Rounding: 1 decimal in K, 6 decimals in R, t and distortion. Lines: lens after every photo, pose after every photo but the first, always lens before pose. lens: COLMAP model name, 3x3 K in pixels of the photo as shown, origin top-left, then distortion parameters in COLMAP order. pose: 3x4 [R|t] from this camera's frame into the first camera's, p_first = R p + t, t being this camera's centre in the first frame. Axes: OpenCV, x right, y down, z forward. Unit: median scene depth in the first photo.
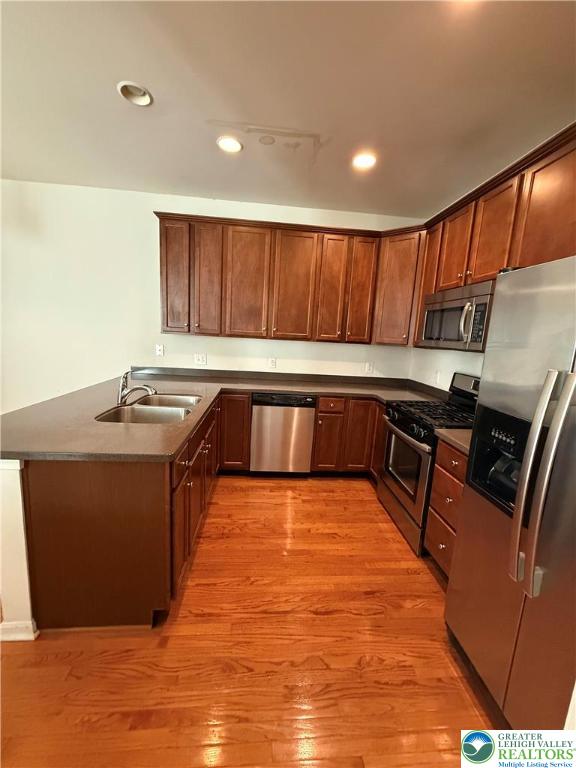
lens RADIAL K [[308.5, 0, 287.6], [0, 308.5, 384.1], [0, 0, 1]] dist [-0.001738, 0.000858]
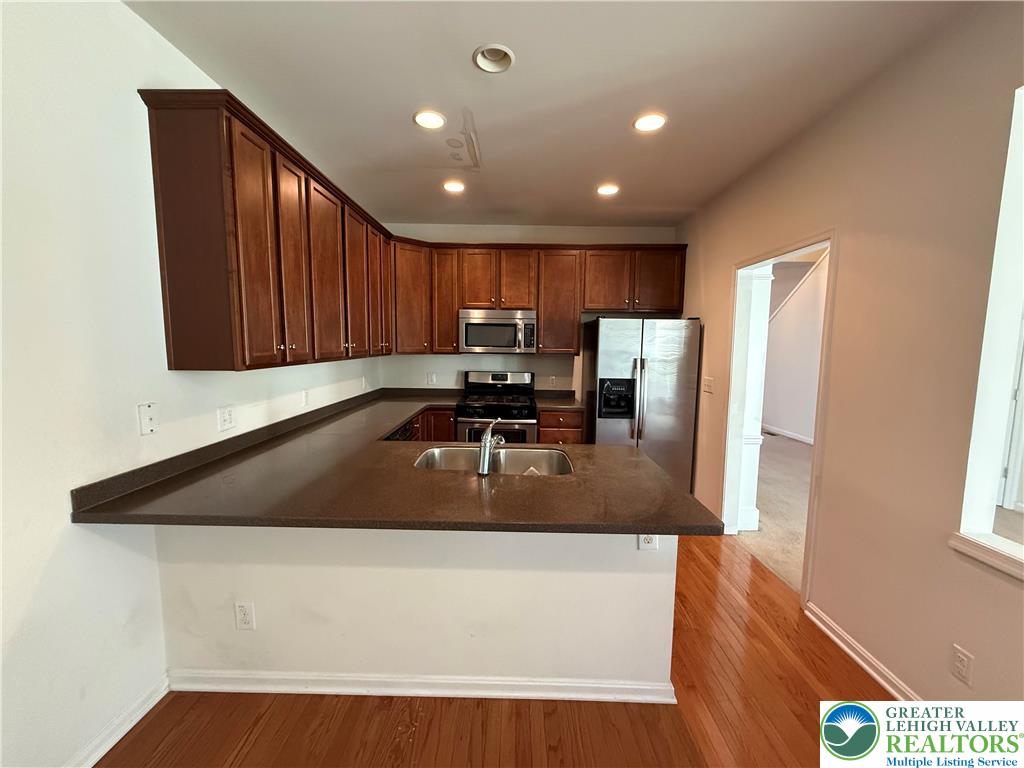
lens RADIAL K [[411.4, 0, 513.4], [0, 411.4, 382.9], [0, 0, 1]] dist [-0.001738, 0.000858]
pose [[0.083462, -0.152379, 0.984792, -1.018480], [0.156326, 0.978006, 0.138081, -0.179358], [-0.984173, 0.142424, 0.105447, 0.601583]]
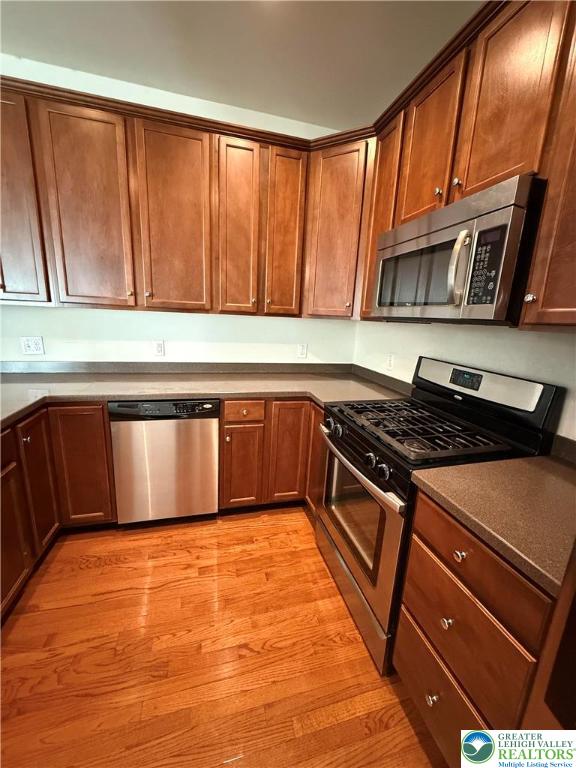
lens RADIAL K [[308.5, 0, 288.5], [0, 308.5, 384.9], [0, 0, 1]] dist [-0.001738, 0.000858]
pose [[0.982257, -0.049640, 0.180852, 0.123326], [0.037374, 0.996804, 0.070611, -0.031666], [-0.183779, -0.062599, 0.980972, 0.359012]]
